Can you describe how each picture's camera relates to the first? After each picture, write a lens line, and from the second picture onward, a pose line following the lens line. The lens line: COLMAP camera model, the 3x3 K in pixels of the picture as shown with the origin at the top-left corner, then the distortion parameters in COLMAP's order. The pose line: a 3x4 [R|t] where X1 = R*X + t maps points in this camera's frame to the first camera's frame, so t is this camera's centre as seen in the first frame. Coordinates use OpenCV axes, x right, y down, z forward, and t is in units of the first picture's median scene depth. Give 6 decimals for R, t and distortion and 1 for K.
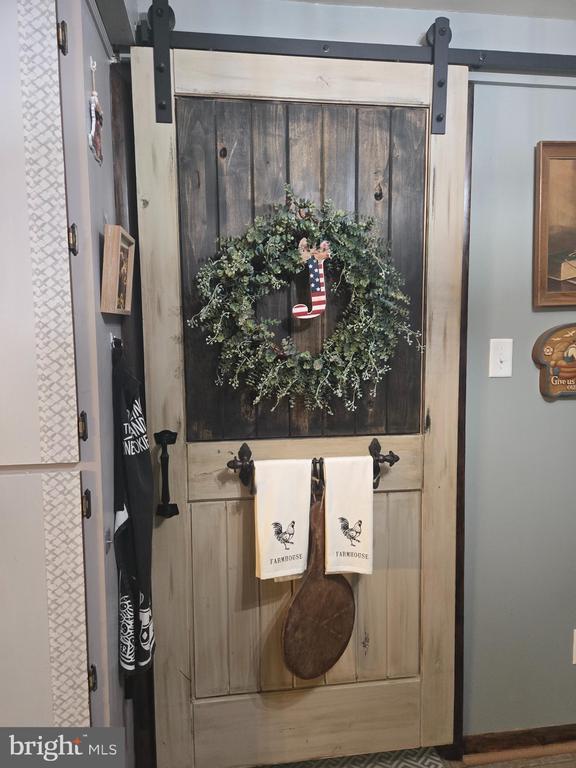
lens RADIAL K [[513.0, 0, 288.0], [0, 513.0, 388.4], [0, 0, 1]] dist [0.049569, -0.001917]
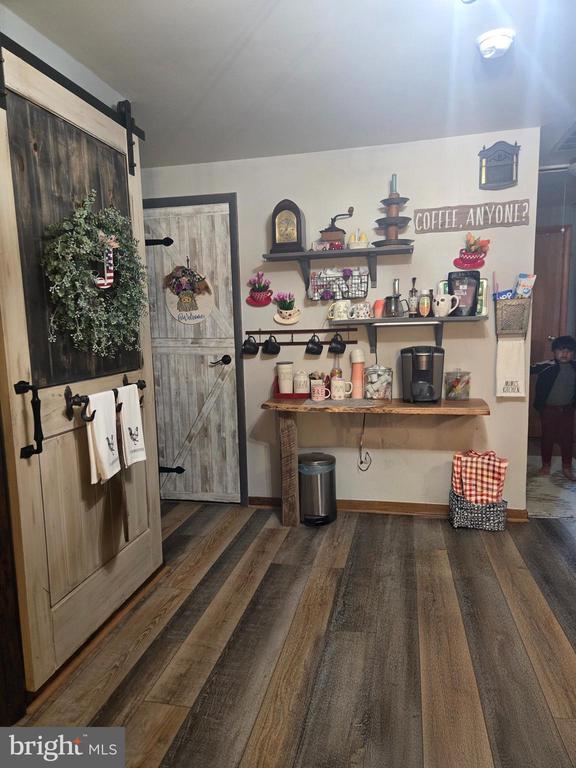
lens RADIAL K [[513.0, 0, 288.5], [0, 513.0, 383.4], [0, 0, 1]] dist [0.049569, -0.001917]
pose [[0.342162, -0.113818, 0.932722, -1.087669], [0.103233, 0.991181, 0.083082, 0.052692], [-0.933953, 0.067860, 0.350894, 0.057212]]
